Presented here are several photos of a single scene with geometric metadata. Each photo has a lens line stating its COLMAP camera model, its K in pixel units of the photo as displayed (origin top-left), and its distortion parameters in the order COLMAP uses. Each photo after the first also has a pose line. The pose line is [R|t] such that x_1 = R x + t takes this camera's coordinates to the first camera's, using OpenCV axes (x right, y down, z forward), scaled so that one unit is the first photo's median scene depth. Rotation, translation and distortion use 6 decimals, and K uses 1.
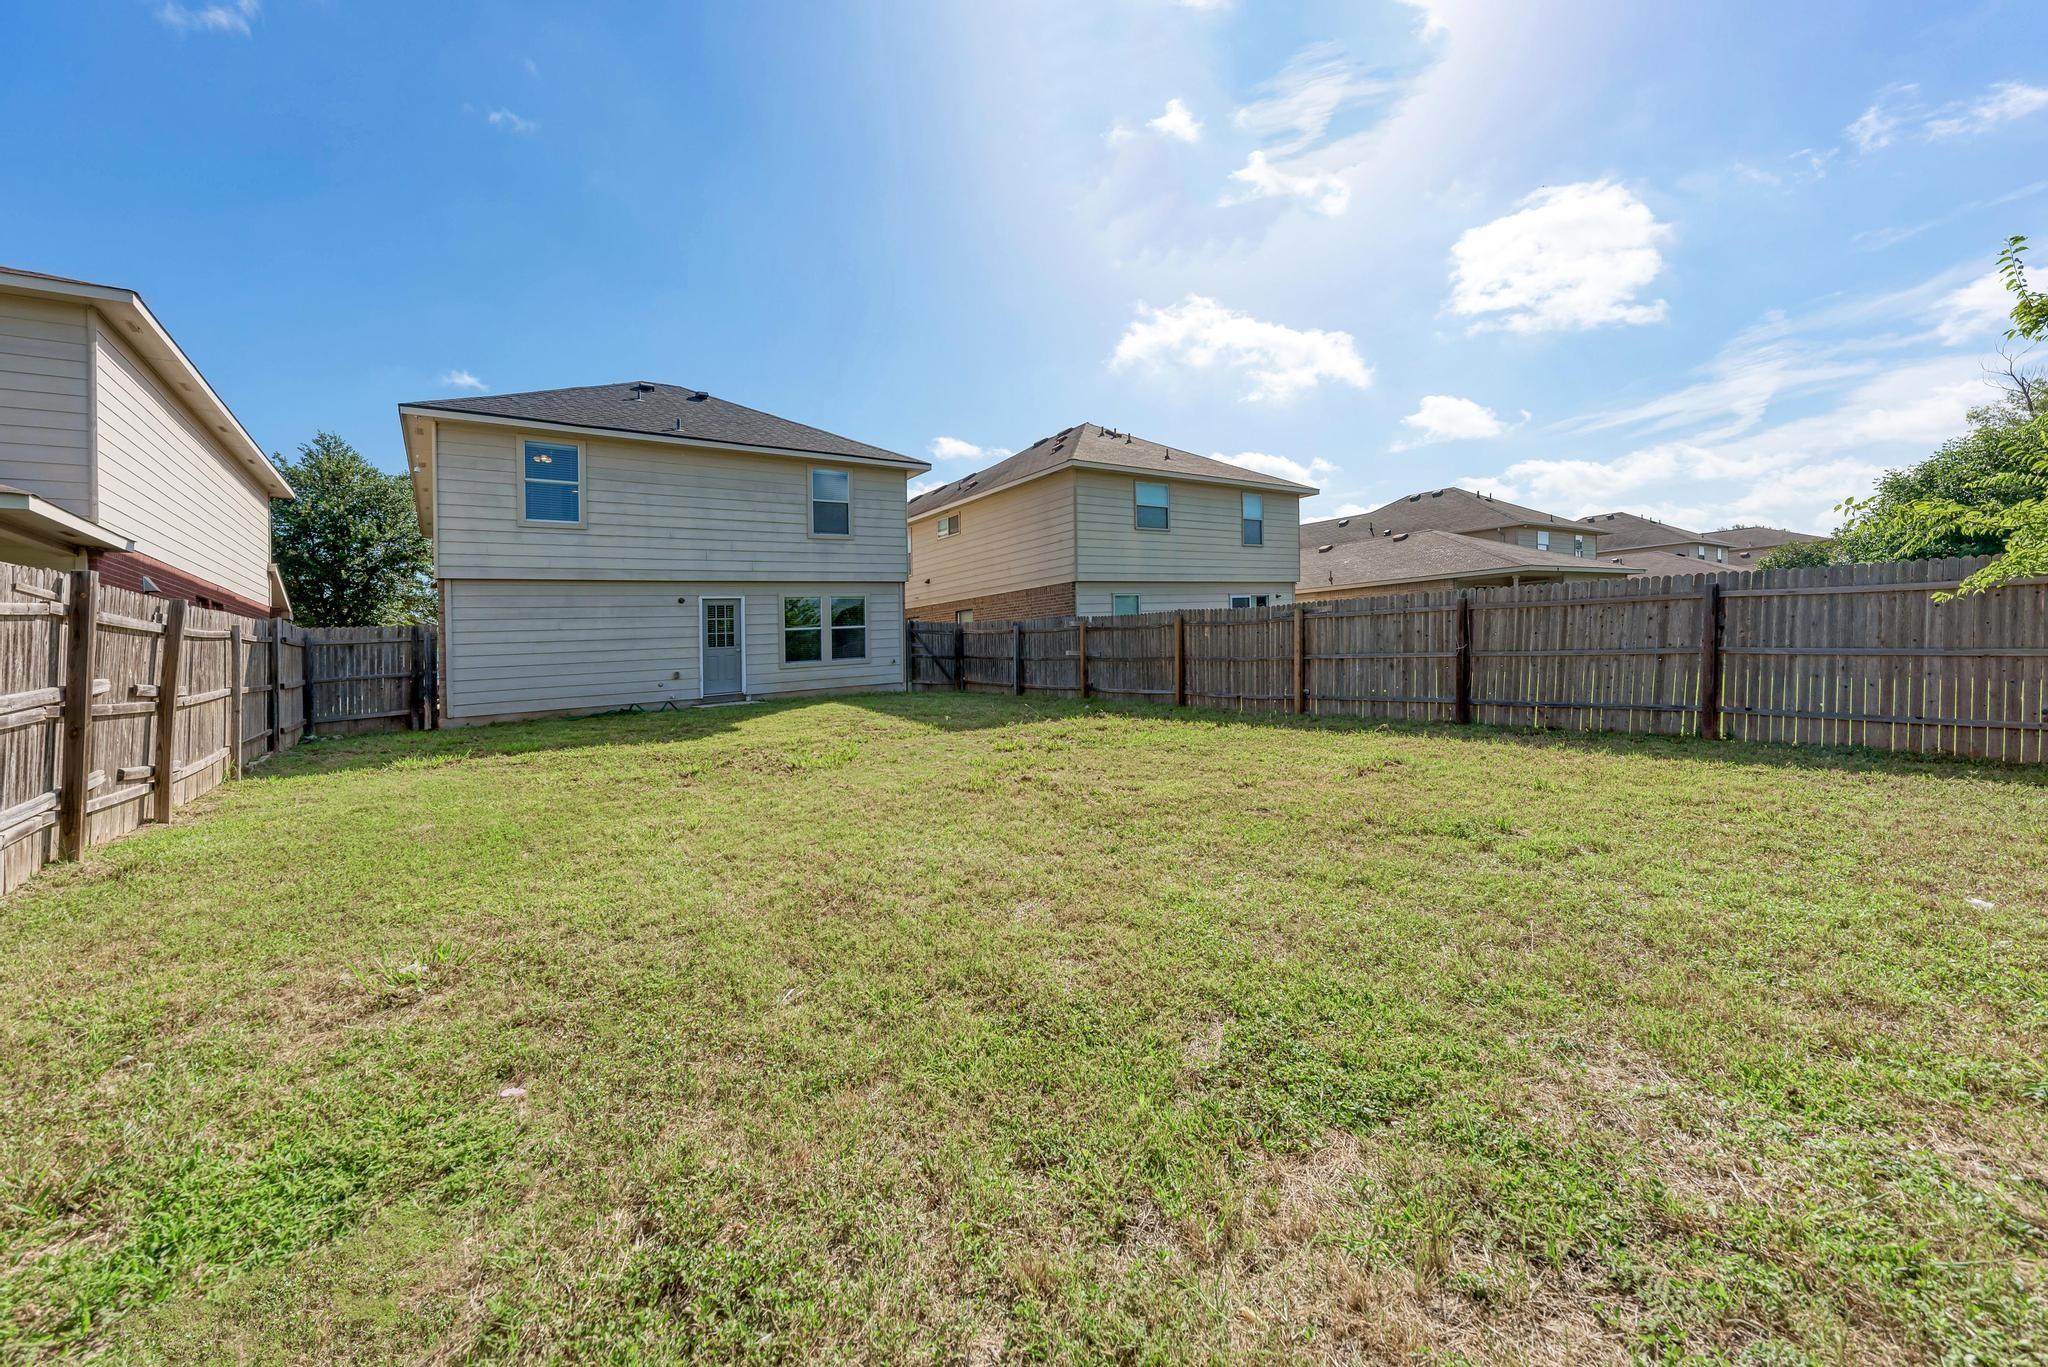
lens RADIAL K [[762.0, 0, 1024.0], [0, 762.0, 683.5], [0, 0, 1]] dist [-0.000193, -0.000129]
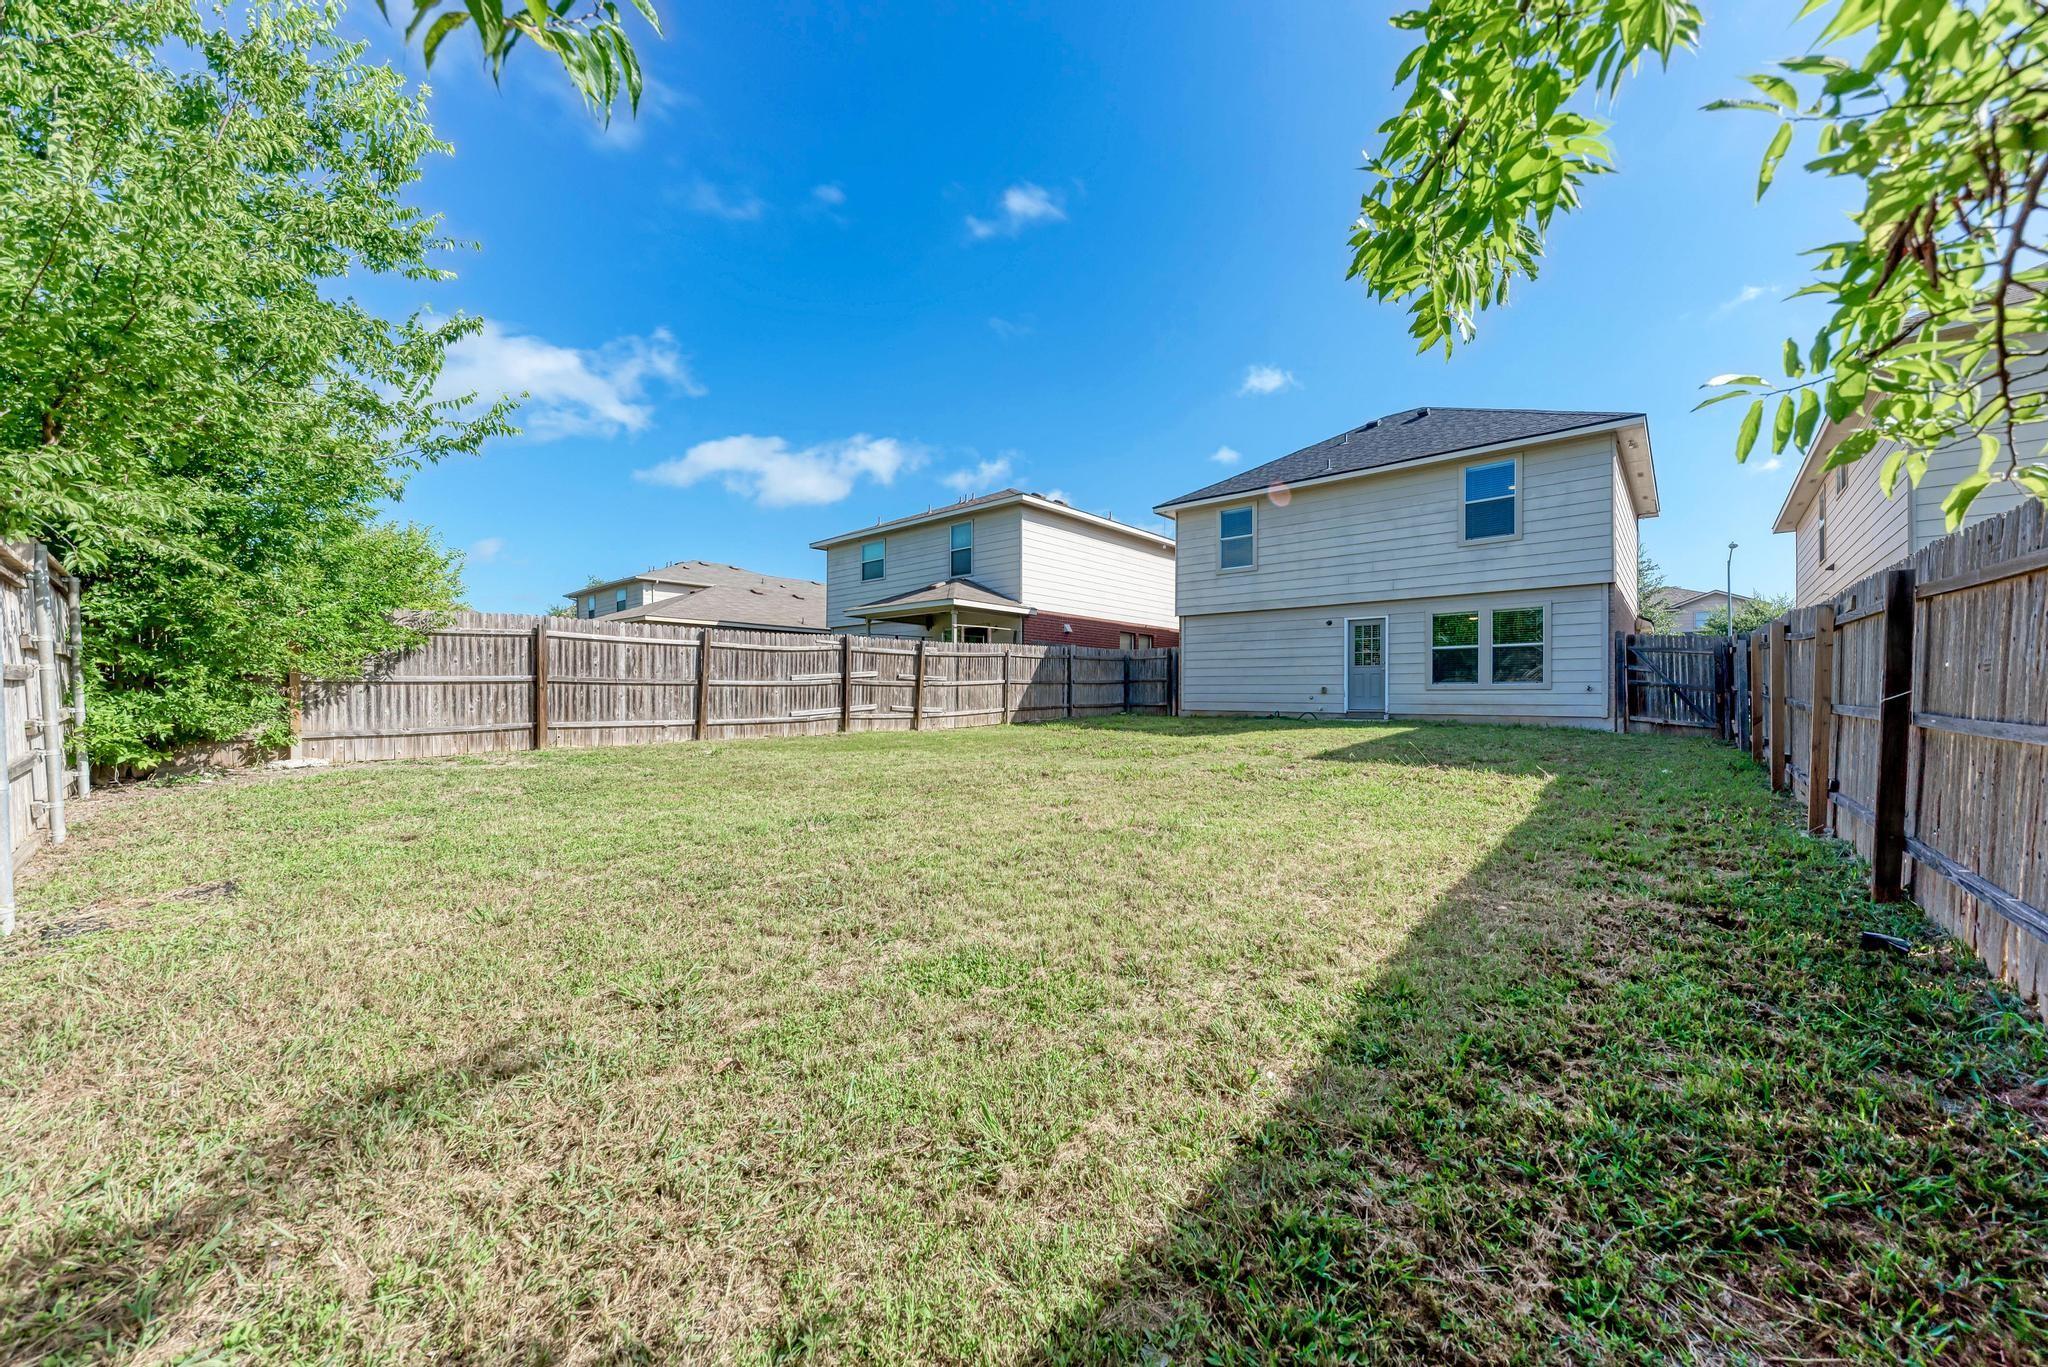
lens RADIAL K [[762.0, 0, 1024.0], [0, 762.0, 683.5], [0, 0, 1]] dist [-0.000193, -0.000129]
pose [[0.201102, 0.045417, -0.978517, 0.522862], [-0.053517, 0.997942, 0.035320, -0.034734], [0.978107, 0.045265, 0.203118, 0.333243]]
